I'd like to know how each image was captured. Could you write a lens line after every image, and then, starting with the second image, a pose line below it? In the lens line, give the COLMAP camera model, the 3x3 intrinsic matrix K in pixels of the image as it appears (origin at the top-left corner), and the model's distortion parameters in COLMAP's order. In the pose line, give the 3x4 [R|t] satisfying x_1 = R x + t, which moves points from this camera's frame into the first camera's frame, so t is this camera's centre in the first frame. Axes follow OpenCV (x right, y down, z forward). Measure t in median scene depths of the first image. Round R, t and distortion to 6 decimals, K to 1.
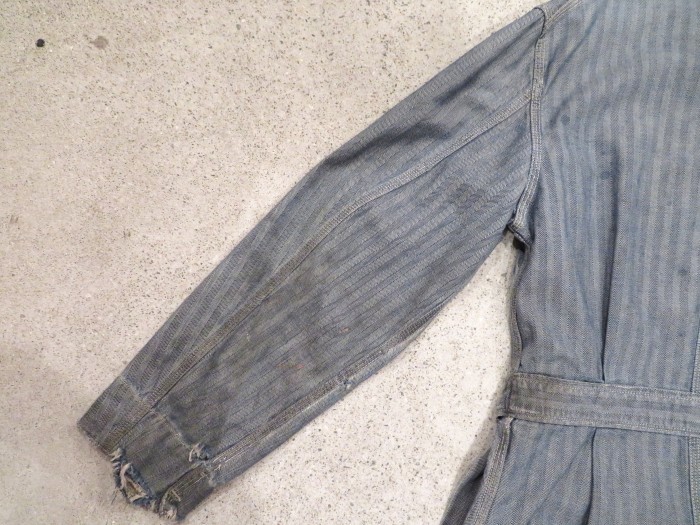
lens RADIAL K [[472.2, 0, 350.0], [0, 472.2, 262.5], [0, 0, 1]] dist [-0.006282, 0.008946]
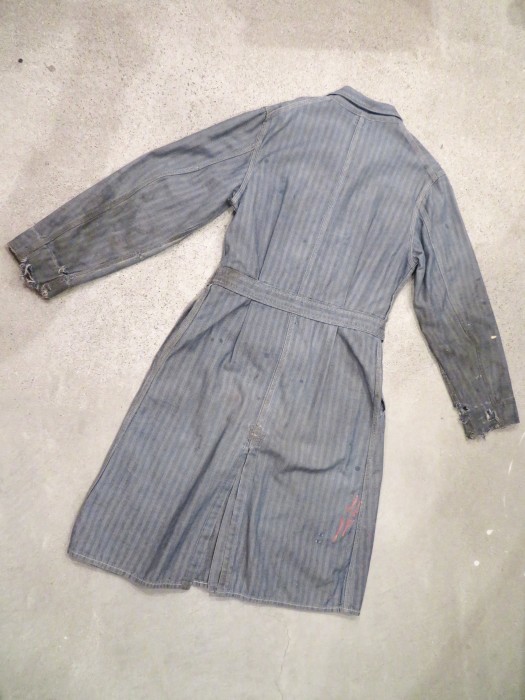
lens RADIAL K [[472.2, 0, 262.5], [0, 472.2, 350.0], [0, 0, 1]] dist [-0.006282, 0.008946]
pose [[0.973562, 0.188599, 0.128872, 0.328808], [-0.189122, 0.981919, -0.008280, 0.575773], [-0.128103, -0.016311, 0.991627, -1.168465]]
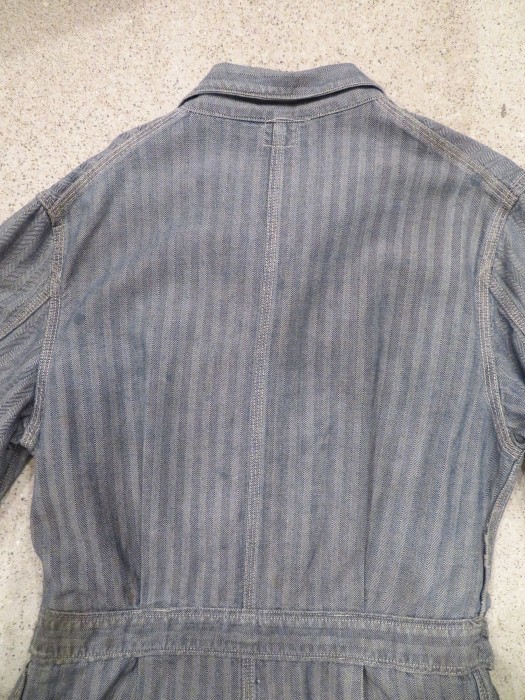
lens RADIAL K [[472.2, 0, 262.5], [0, 472.2, 350.0], [0, 0, 1]] dist [-0.006282, 0.008946]
pose [[0.992651, -0.101008, -0.066637, 0.868568], [0.103425, 0.994060, 0.033870, -0.240818], [0.062820, -0.040513, 0.997202, 0.125346]]
